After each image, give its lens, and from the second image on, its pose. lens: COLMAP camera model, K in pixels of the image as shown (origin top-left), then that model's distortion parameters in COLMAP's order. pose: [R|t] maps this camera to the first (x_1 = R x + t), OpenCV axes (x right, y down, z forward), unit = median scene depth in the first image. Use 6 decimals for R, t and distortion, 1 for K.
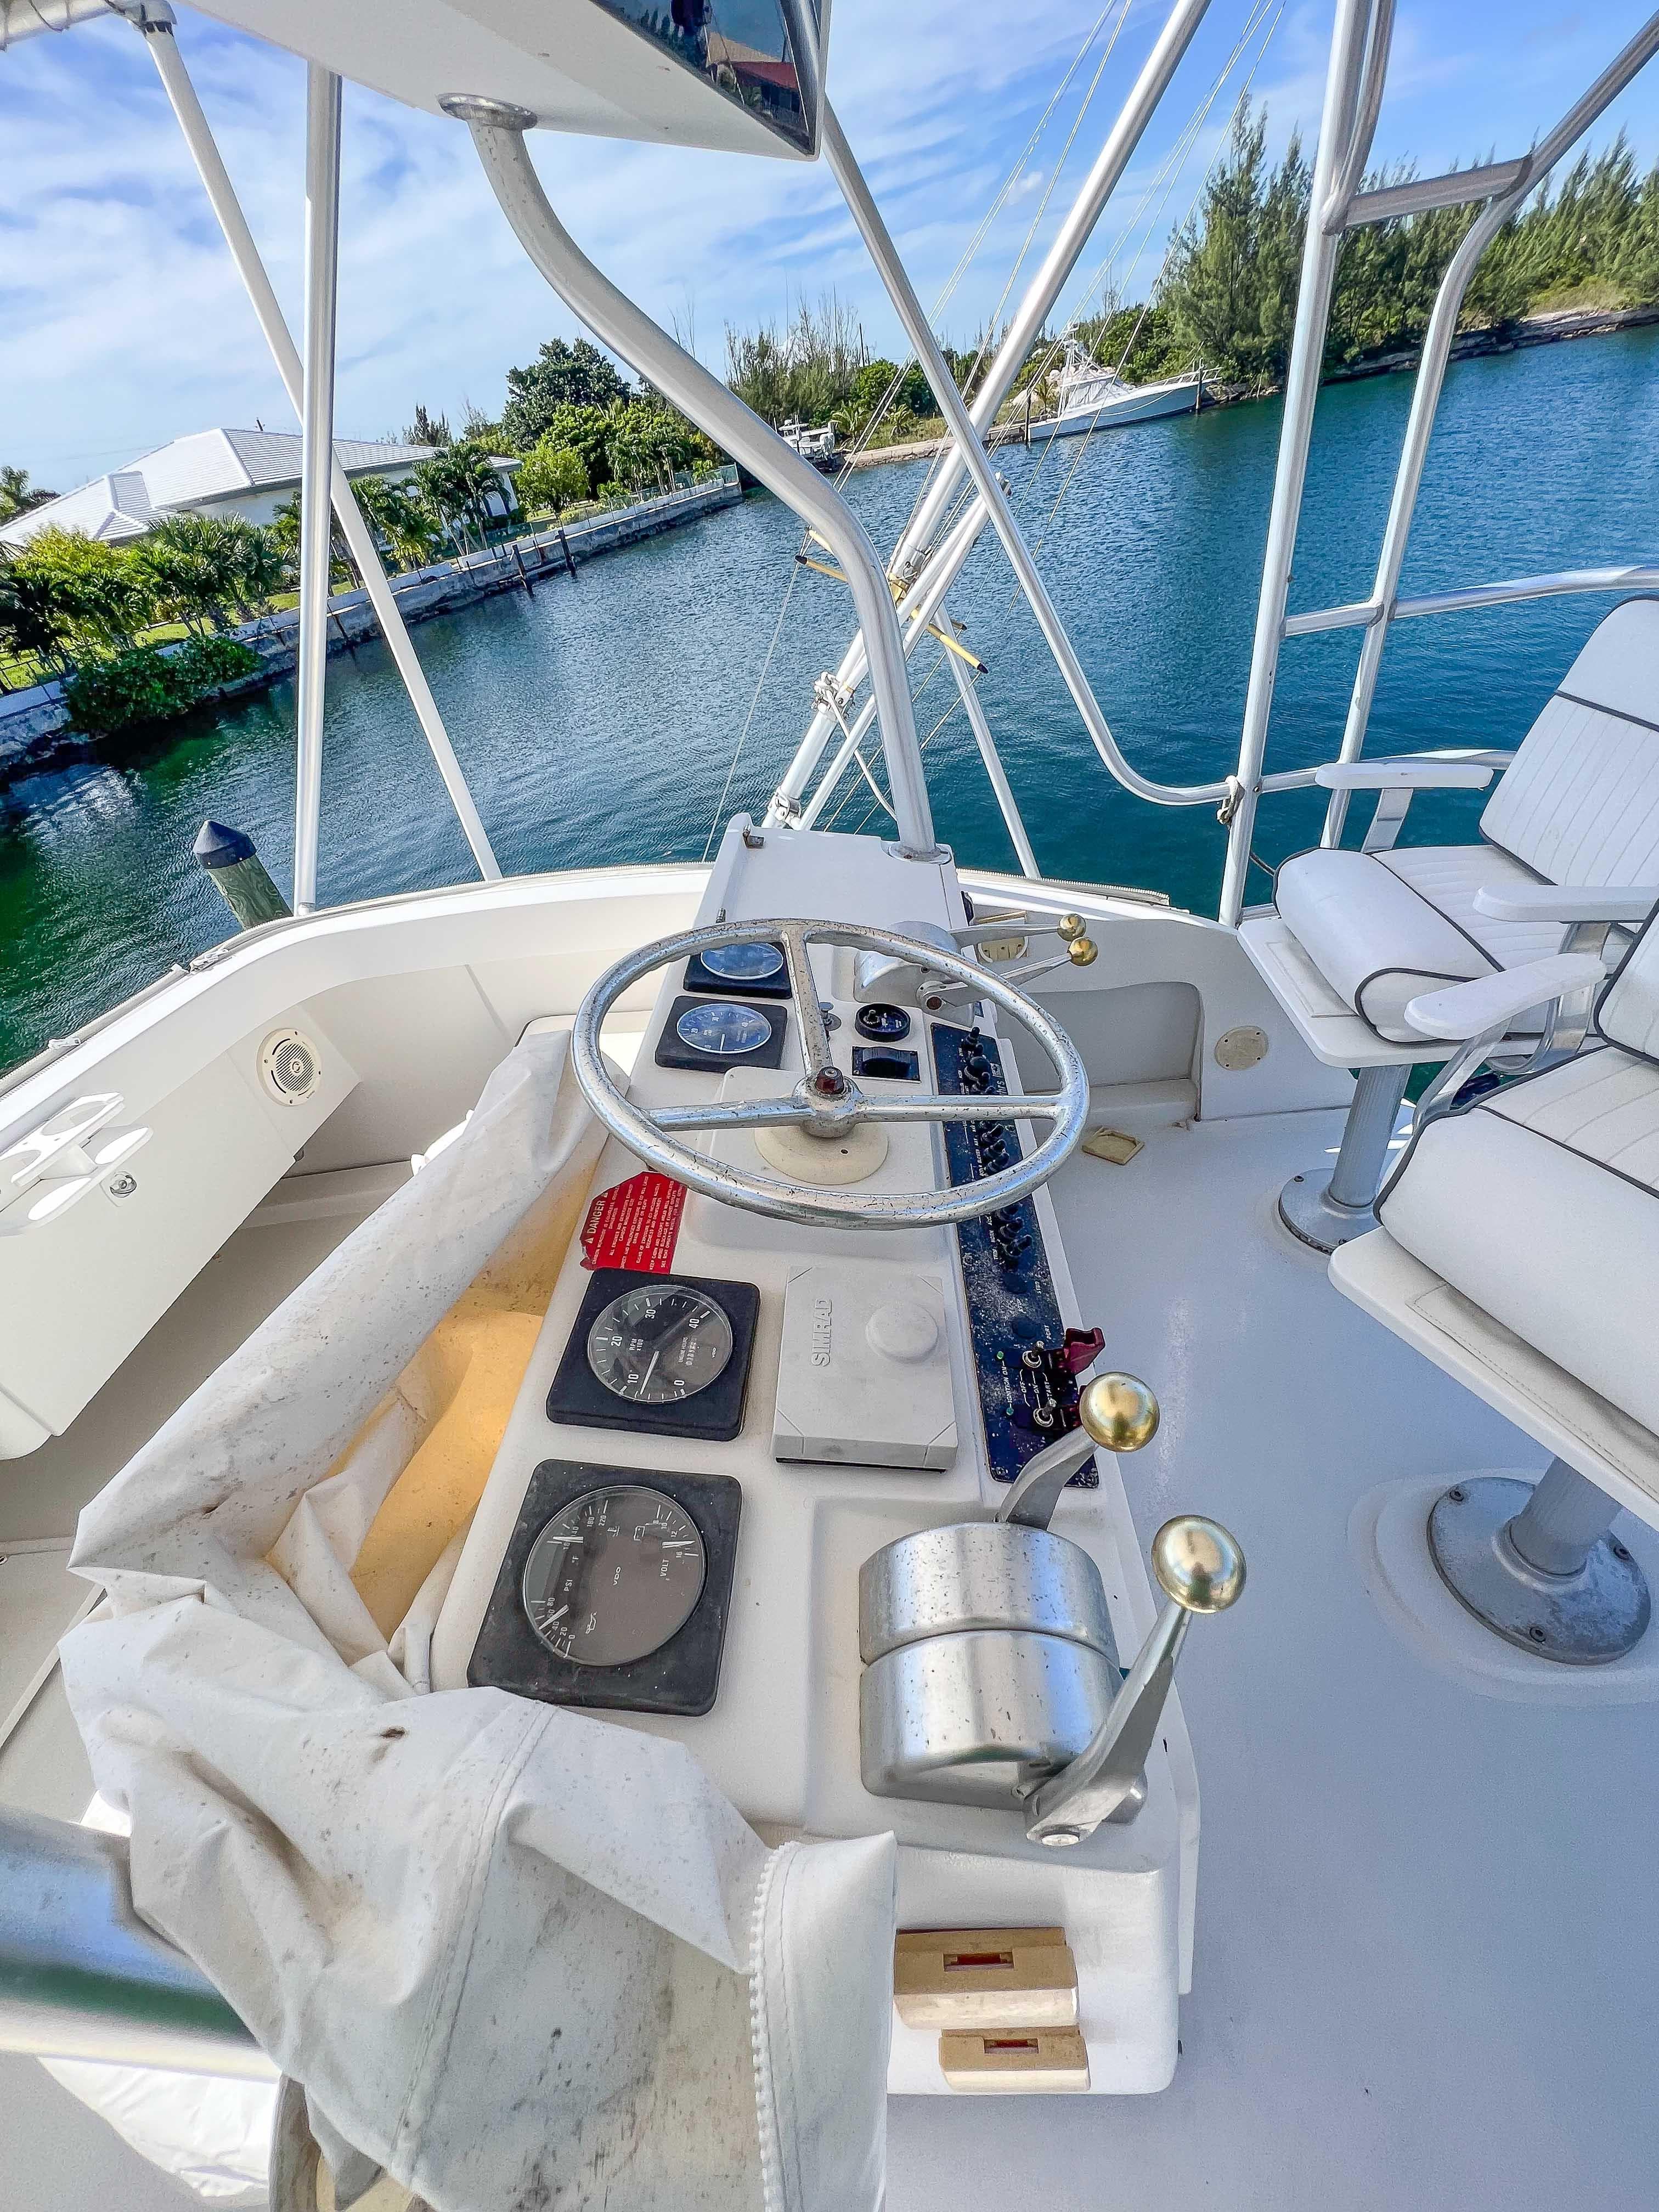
lens RADIAL K [[886.3, 0, 834.7], [0, 886.3, 1106.2], [0, 0, 1]] dist [0.000527, 0.000180]
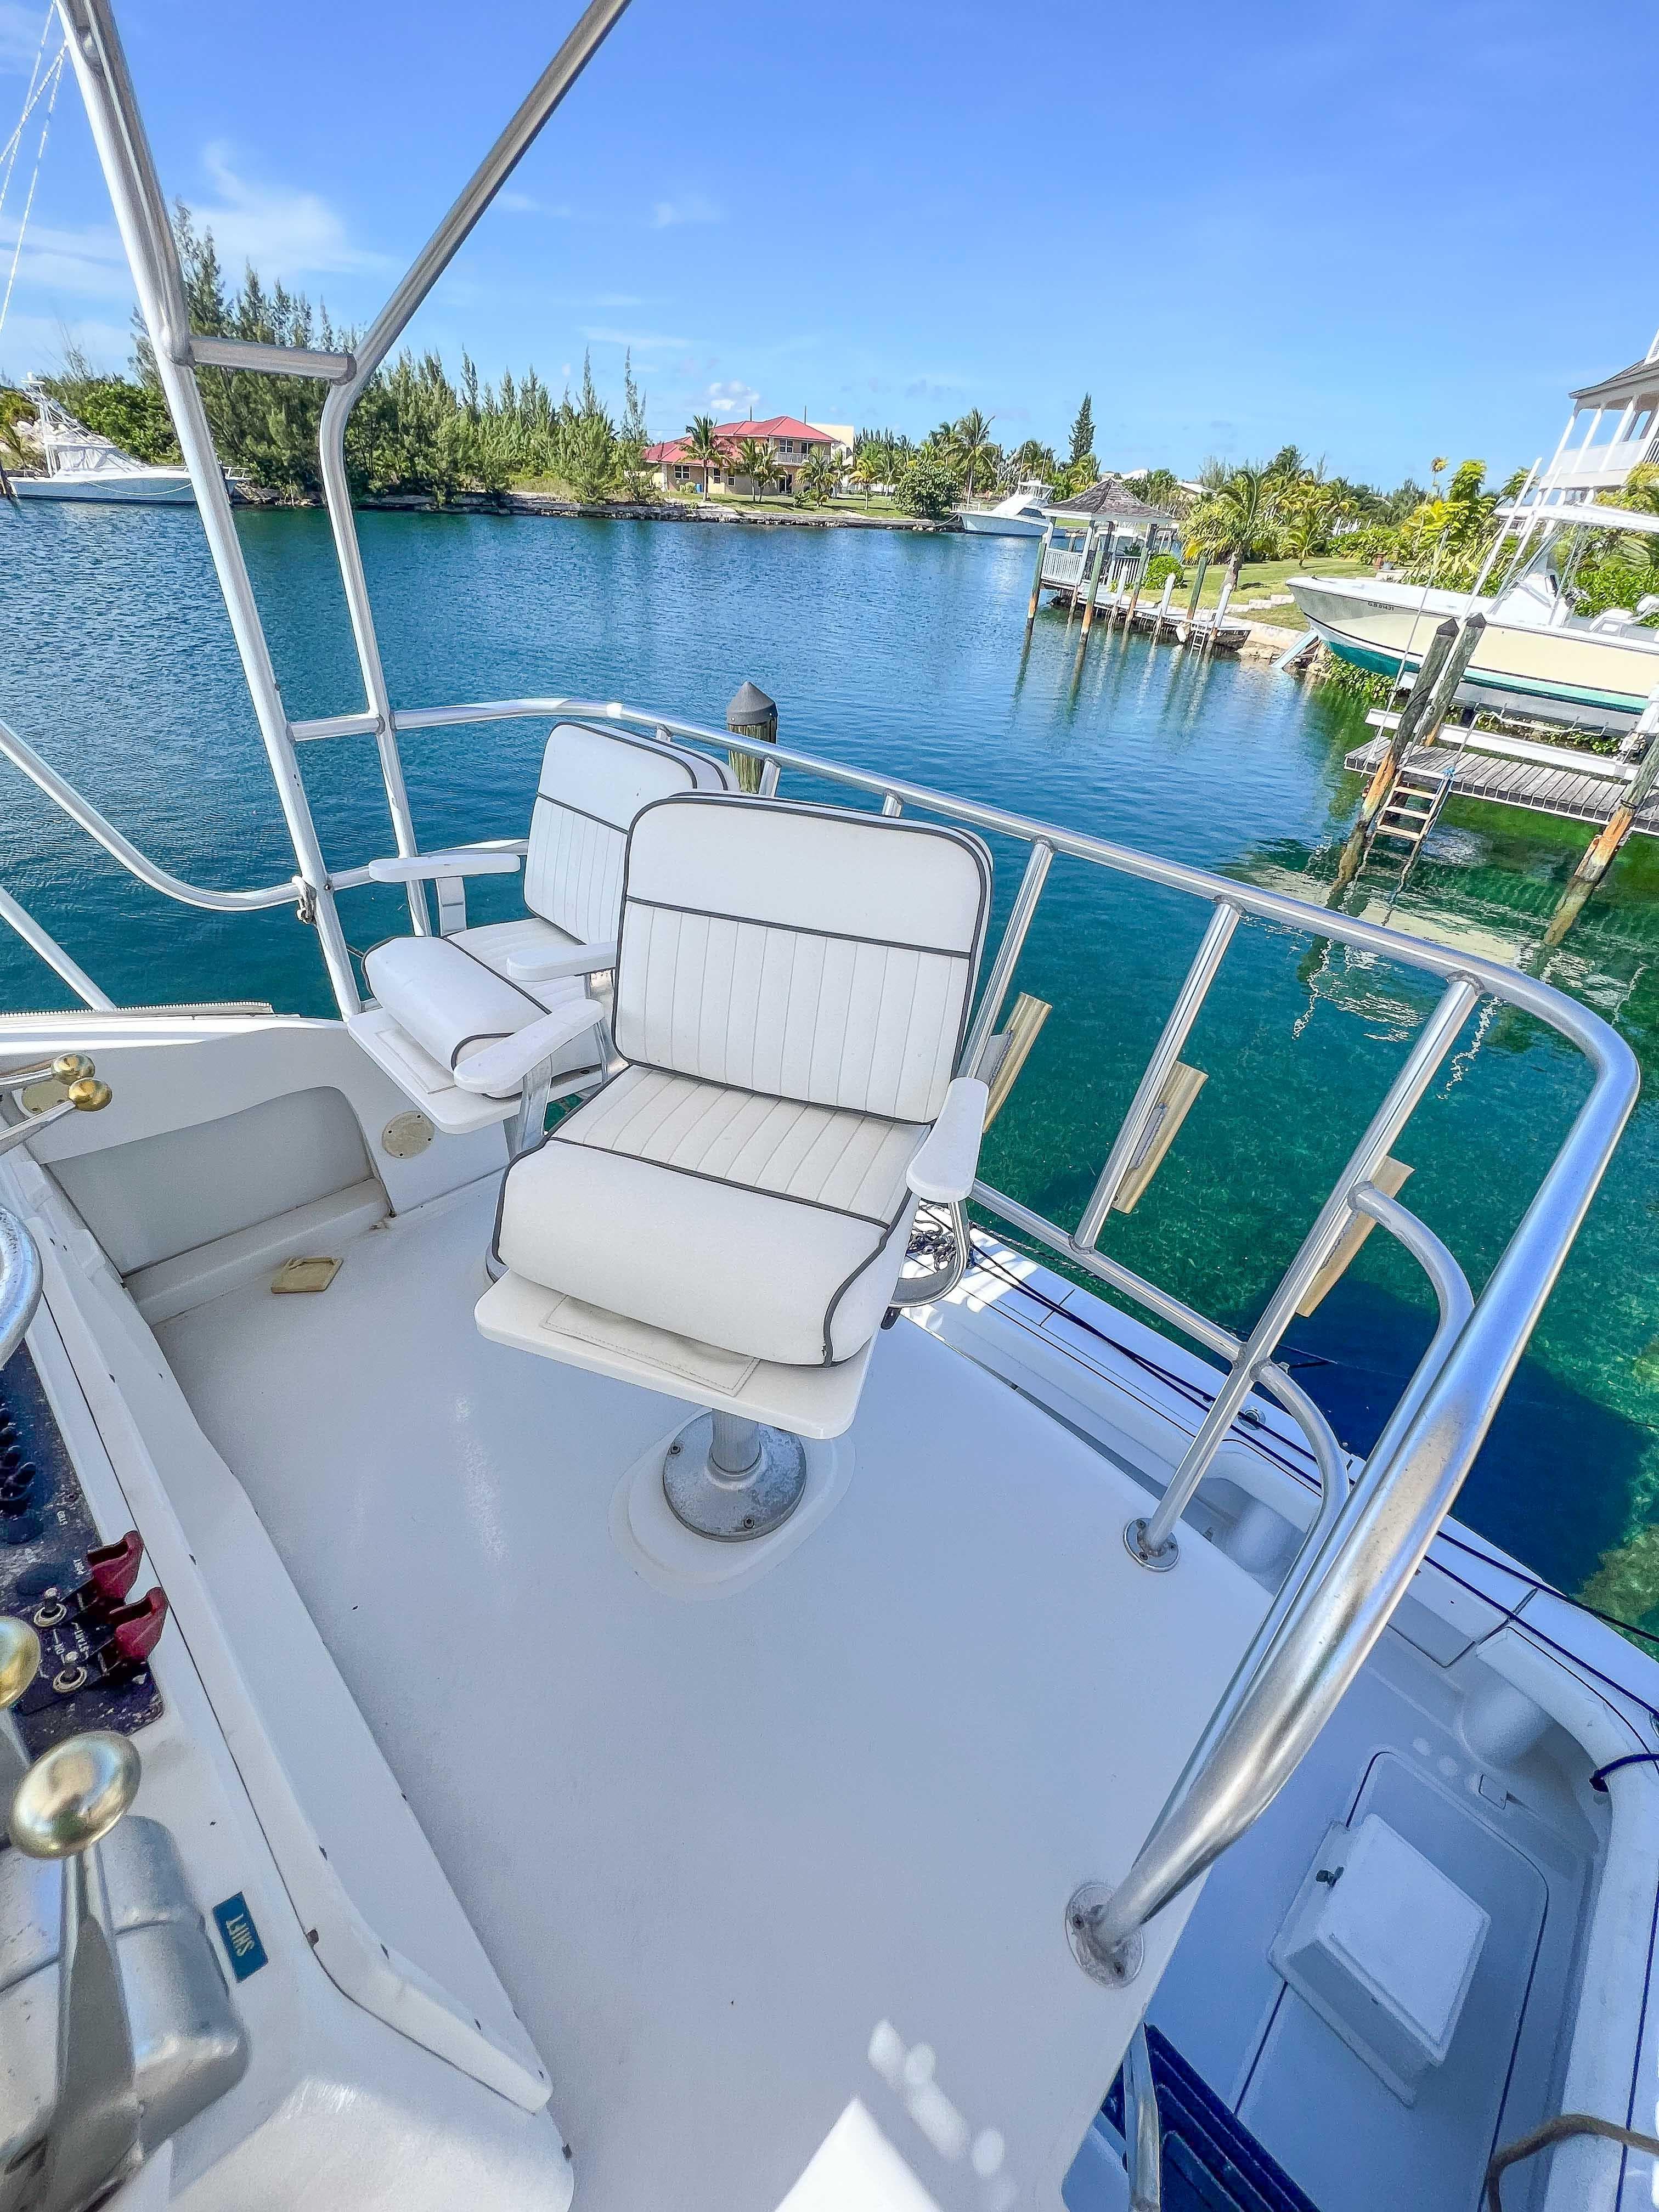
lens RADIAL K [[886.3, 0, 834.7], [0, 886.3, 1106.2], [0, 0, 1]] dist [0.000527, 0.000180]
pose [[0.663224, -0.255585, 0.703428, 0.099415], [0.318763, 0.946837, 0.043481, 0.017211], [-0.677144, 0.195389, 0.709435, -0.053828]]
